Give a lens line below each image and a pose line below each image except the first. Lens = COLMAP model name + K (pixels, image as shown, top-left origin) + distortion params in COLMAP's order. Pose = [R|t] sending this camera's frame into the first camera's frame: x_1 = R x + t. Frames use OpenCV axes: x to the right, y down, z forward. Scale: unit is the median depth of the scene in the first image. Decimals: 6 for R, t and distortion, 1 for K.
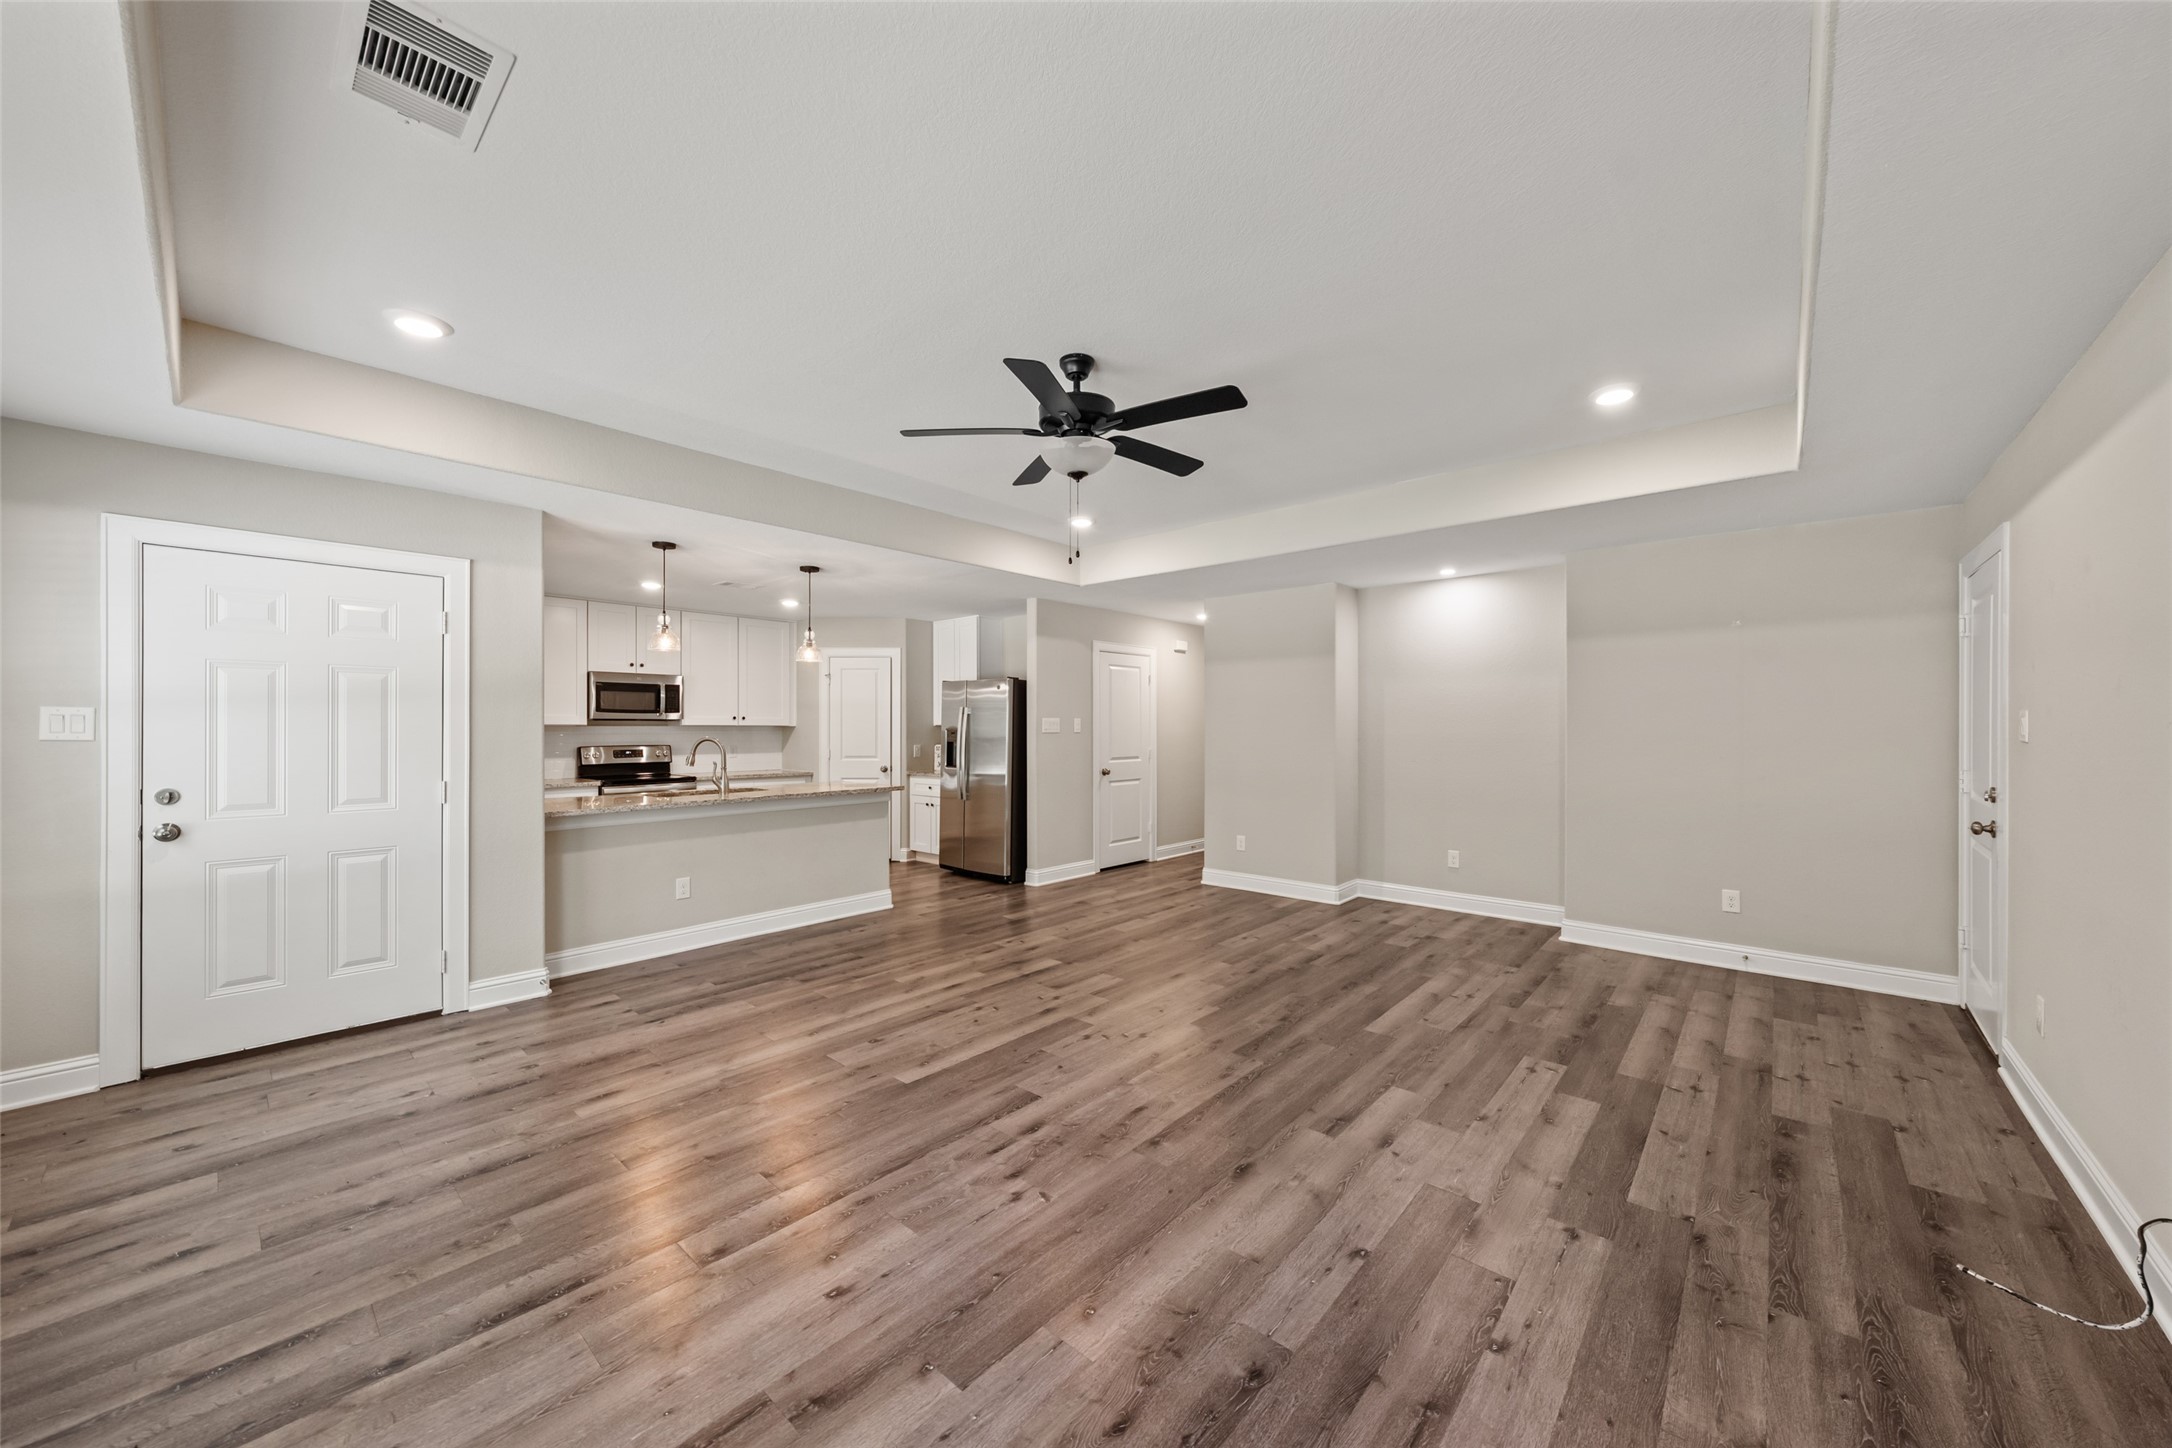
lens RADIAL K [[782.8, 0, 1075.6], [0, 782.8, 728.4], [0, 0, 1]] dist [0.000442, -0.000300]
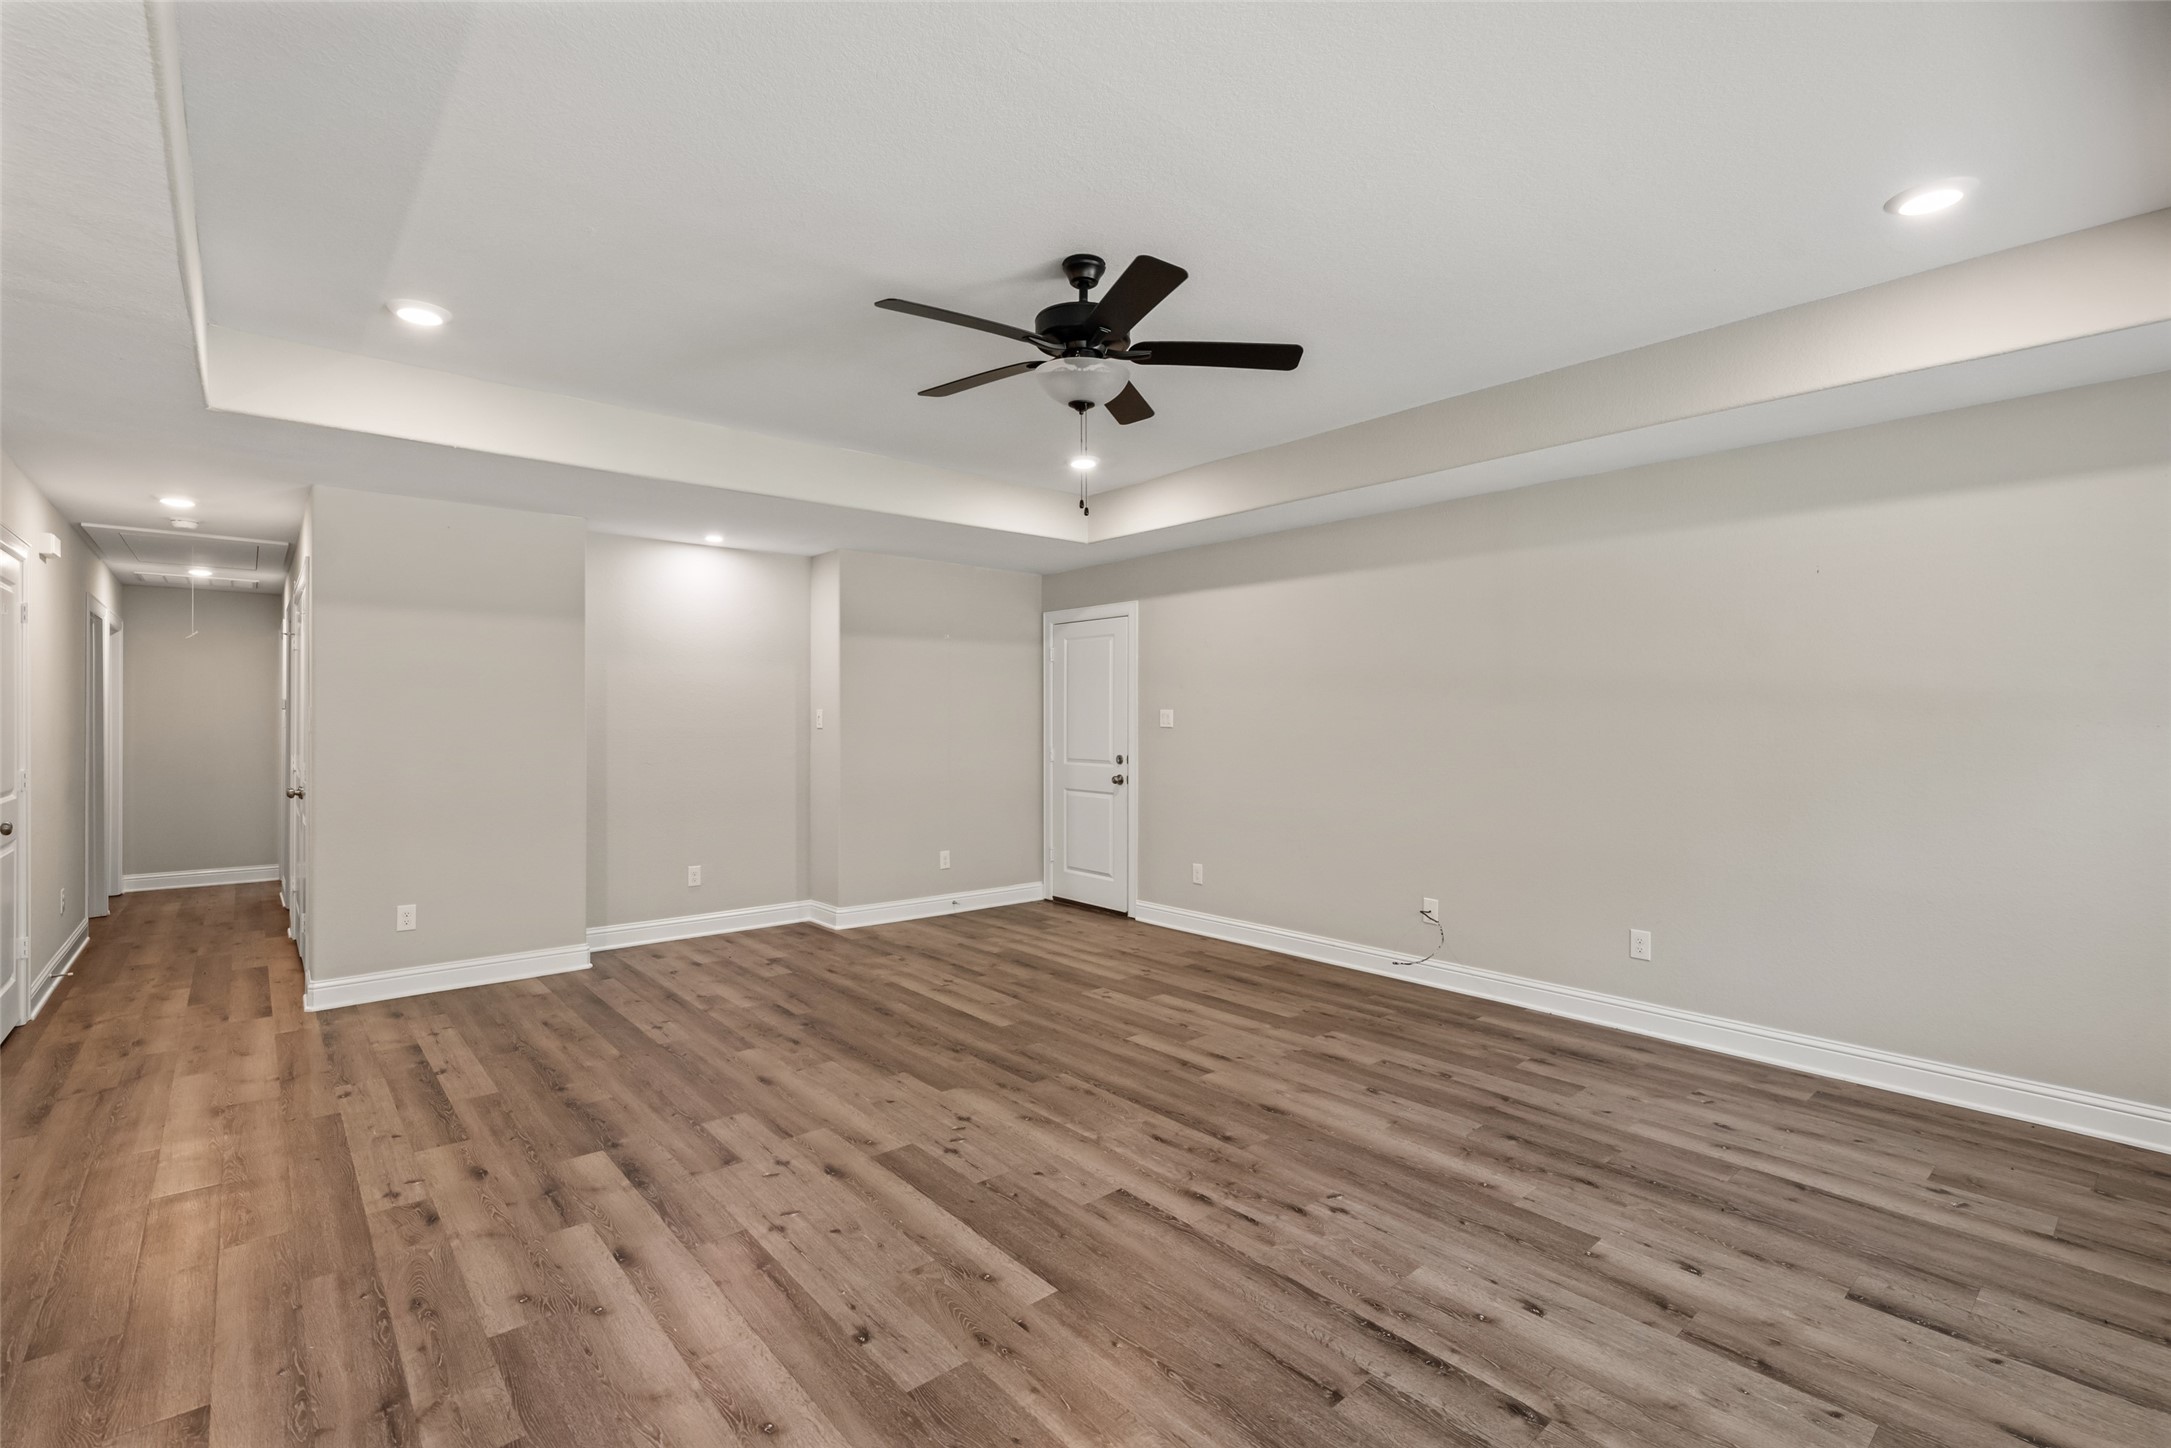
lens RADIAL K [[972.5, 0, 1076.4], [0, 972.5, 719.8], [0, 0, 1]] dist [0.002101, 0.000243]
pose [[0.128931, -0.001158, 0.991653, -0.914293], [0.003971, 0.999992, 0.000651, -0.002327], [-0.991646, 0.003854, 0.128935, 0.820375]]
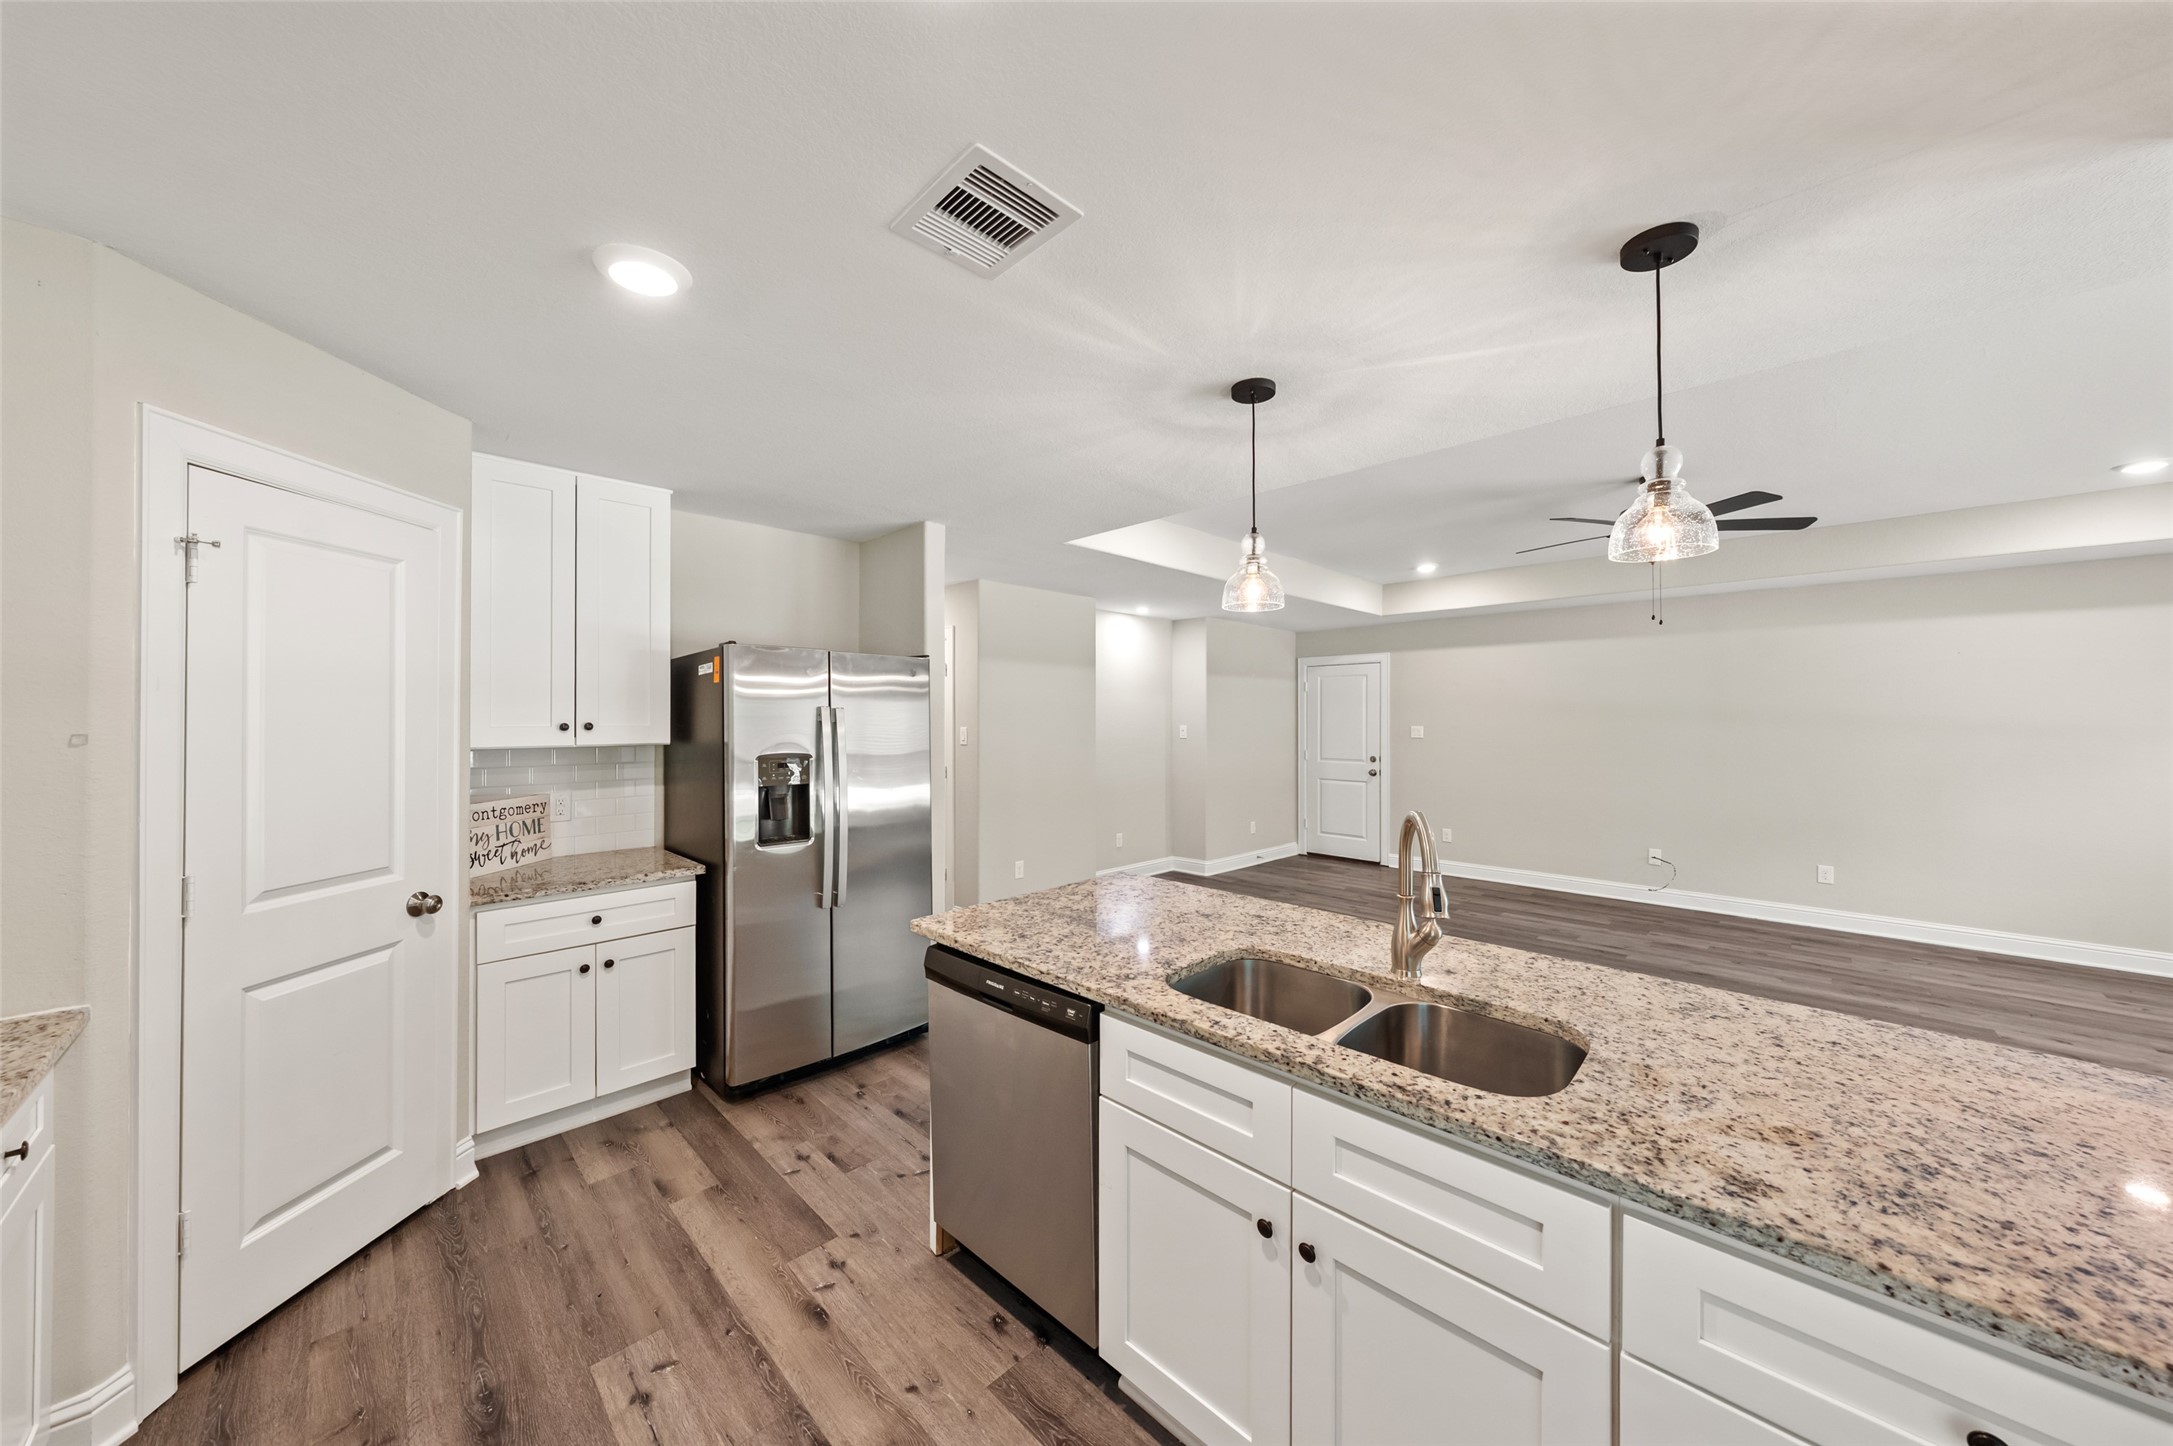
lens RADIAL K [[744.6, 0, 1089.5], [0, 744.6, 713.4], [0, 0, 1]] dist [0.000207, 0.000078]
pose [[0.052908, 0.009366, 0.998555, -1.251121], [0.002179, 0.999953, -0.009494, -0.040471], [-0.998597, 0.002678, 0.052885, 1.775150]]
